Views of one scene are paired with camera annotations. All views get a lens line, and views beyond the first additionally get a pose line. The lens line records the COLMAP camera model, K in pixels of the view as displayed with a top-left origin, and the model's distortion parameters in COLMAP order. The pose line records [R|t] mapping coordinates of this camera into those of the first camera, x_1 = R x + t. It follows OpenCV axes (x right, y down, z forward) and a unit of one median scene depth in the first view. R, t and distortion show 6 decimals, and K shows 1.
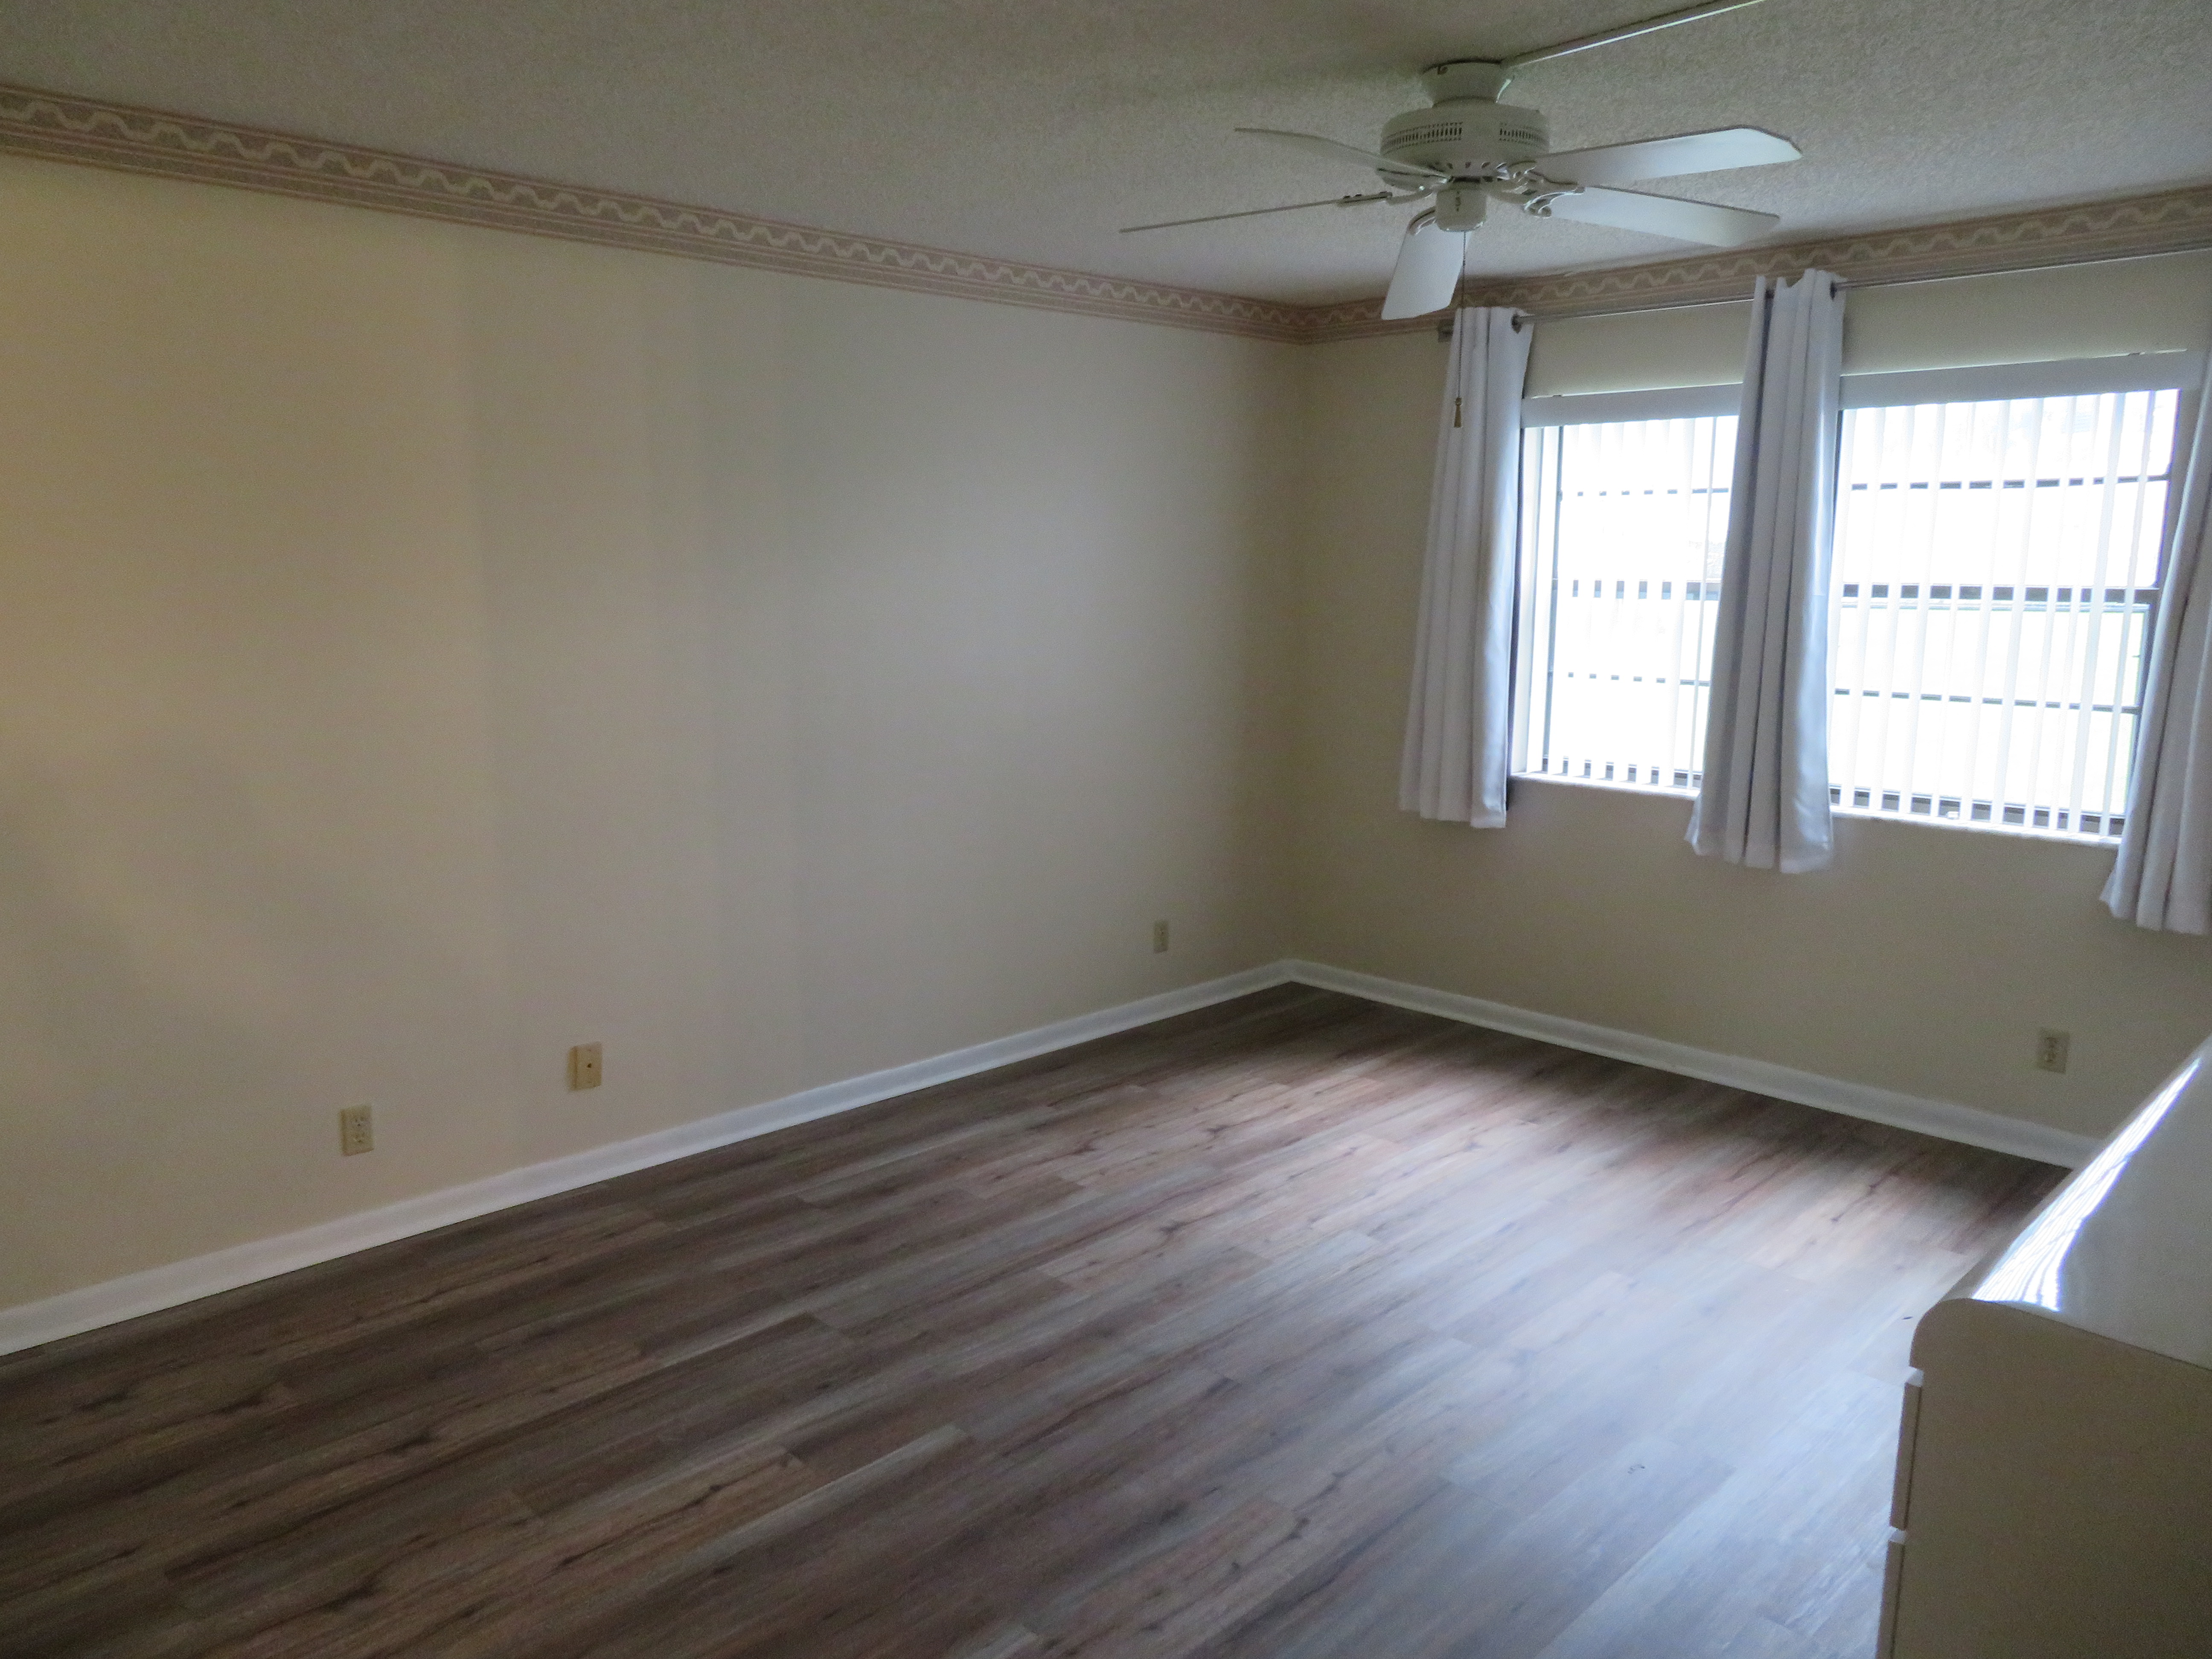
lens RADIAL K [[1615.8, 0, 1104.0], [0, 1615.8, 833.0], [0, 0, 1]] dist [-0.011404, -0.000795]
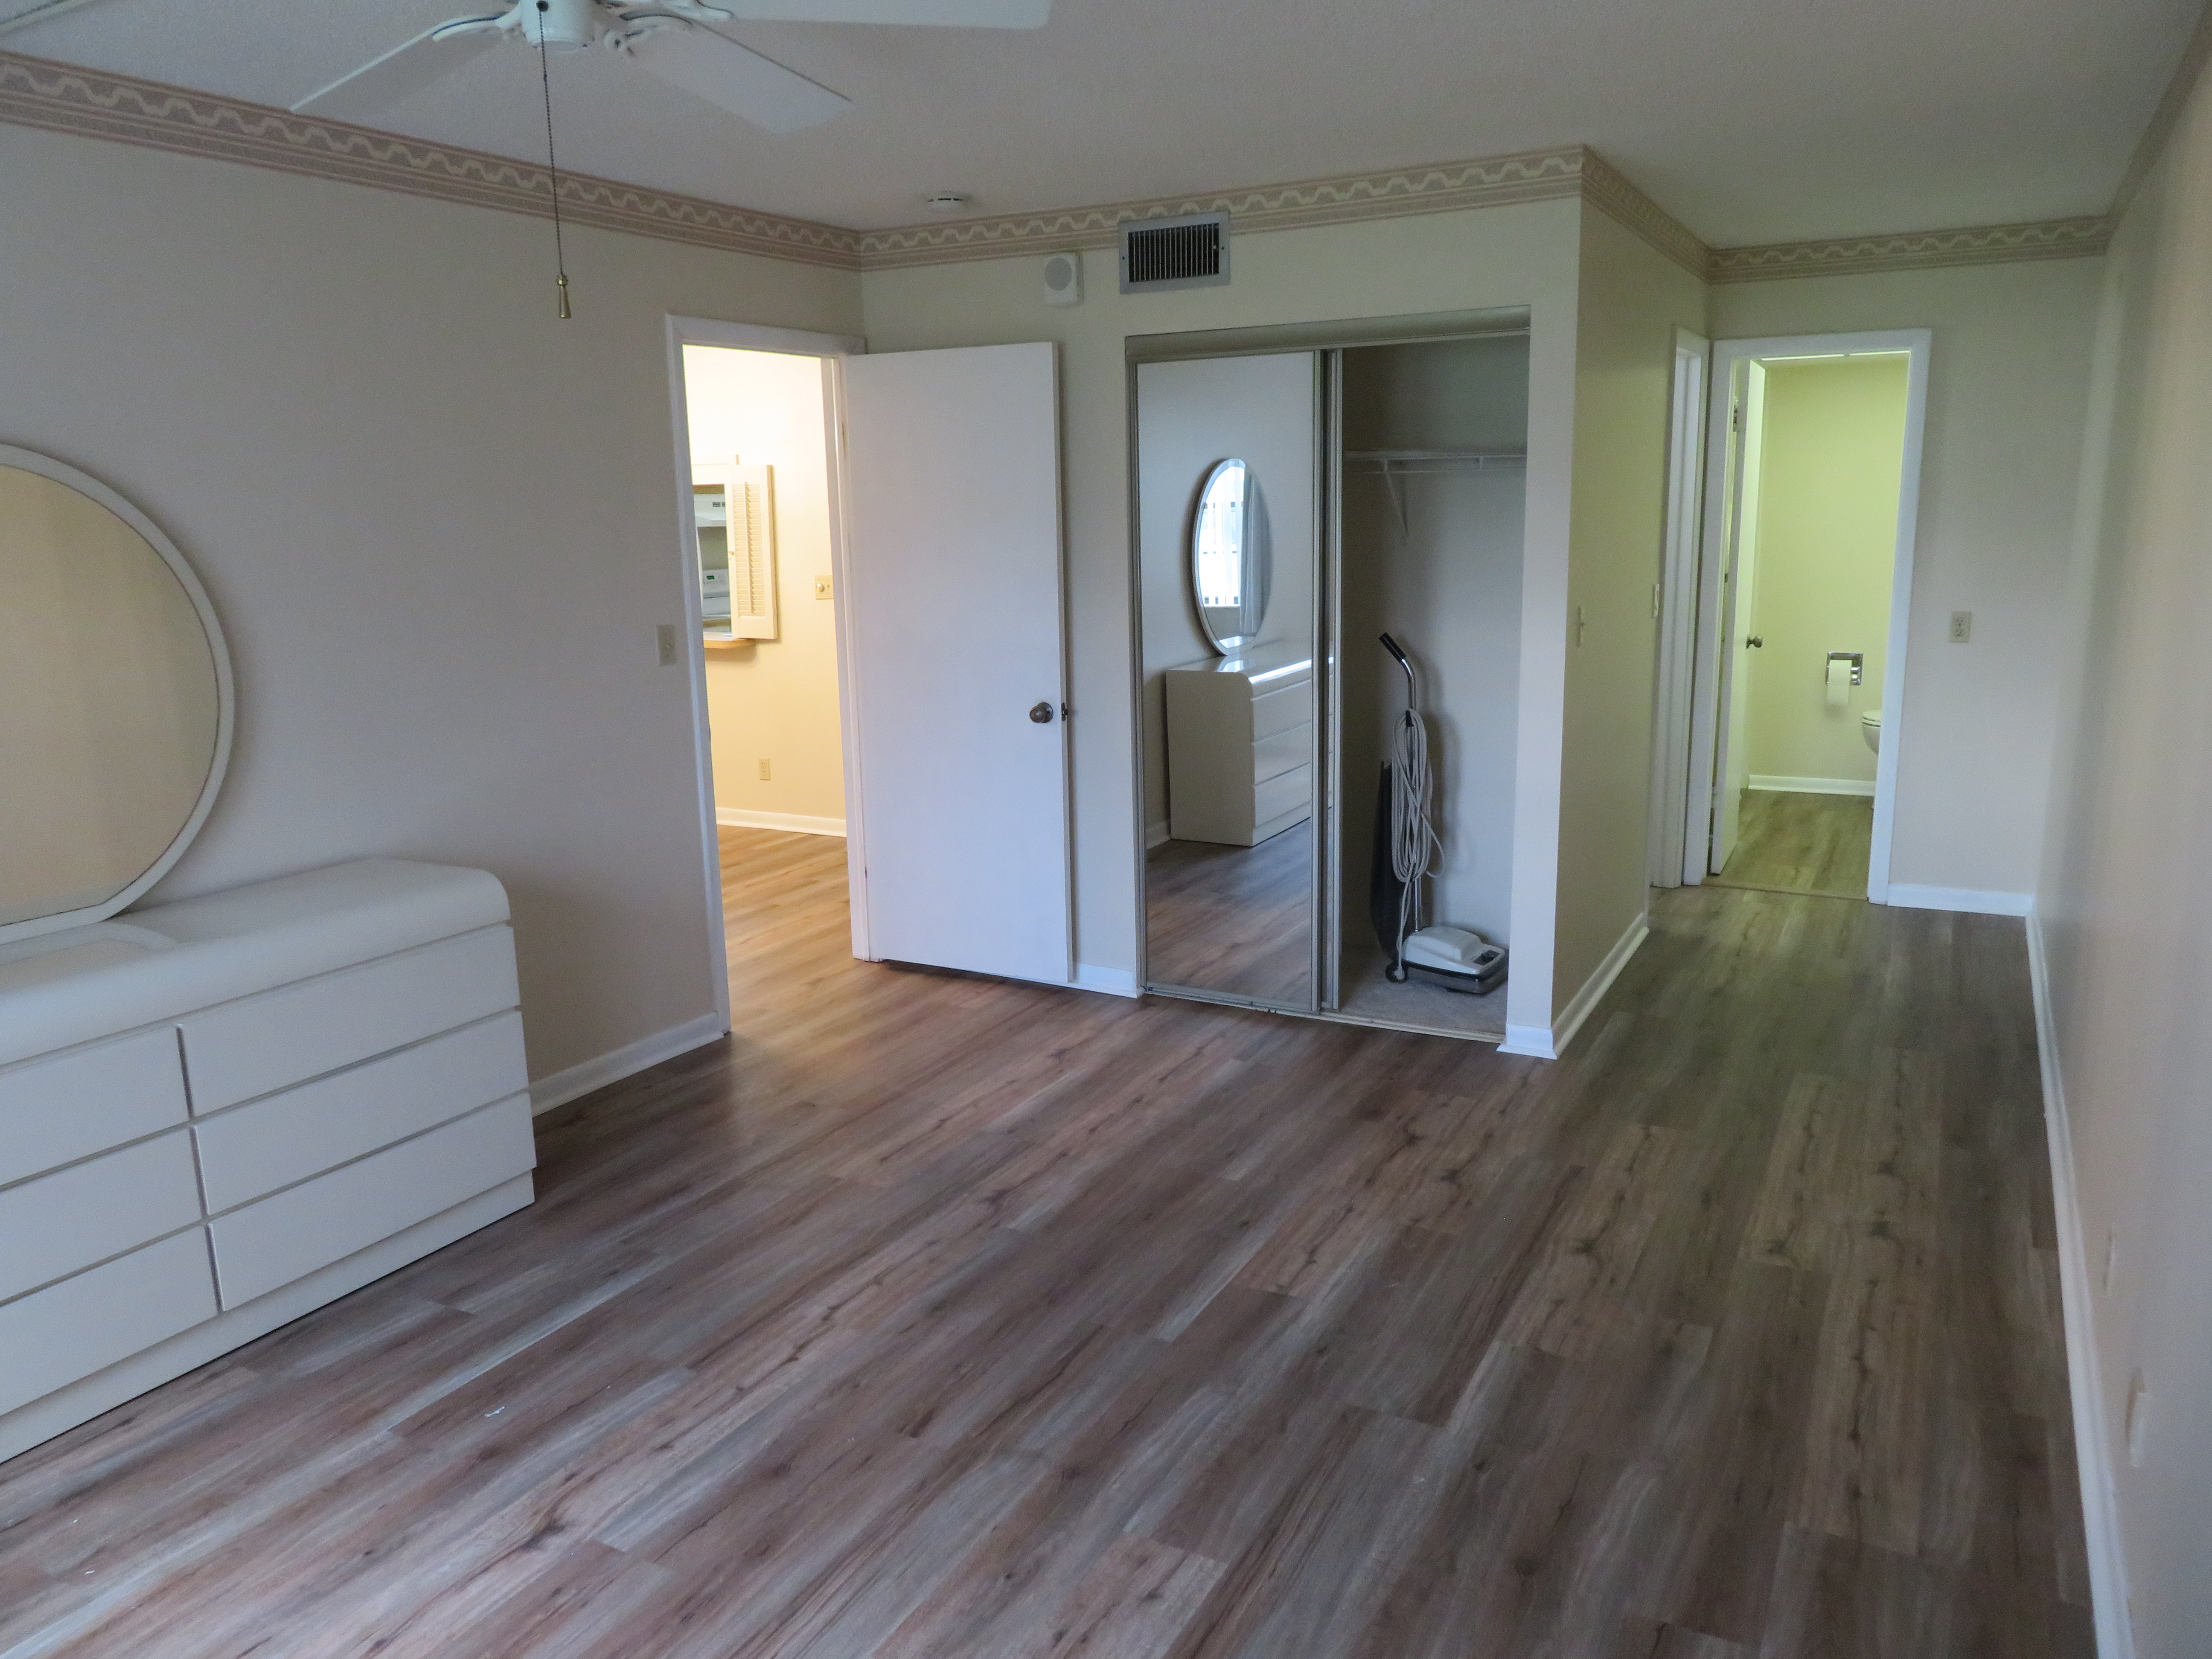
lens RADIAL K [[1615.8, 0, 1104.2], [0, 1615.8, 831.9], [0, 0, 1]] dist [-0.011404, -0.000795]
pose [[-0.959665, 0.071928, -0.271789, 0.187002], [-0.029915, 0.935106, 0.353102, -0.279012], [0.279549, 0.346991, -0.895237, 1.659782]]
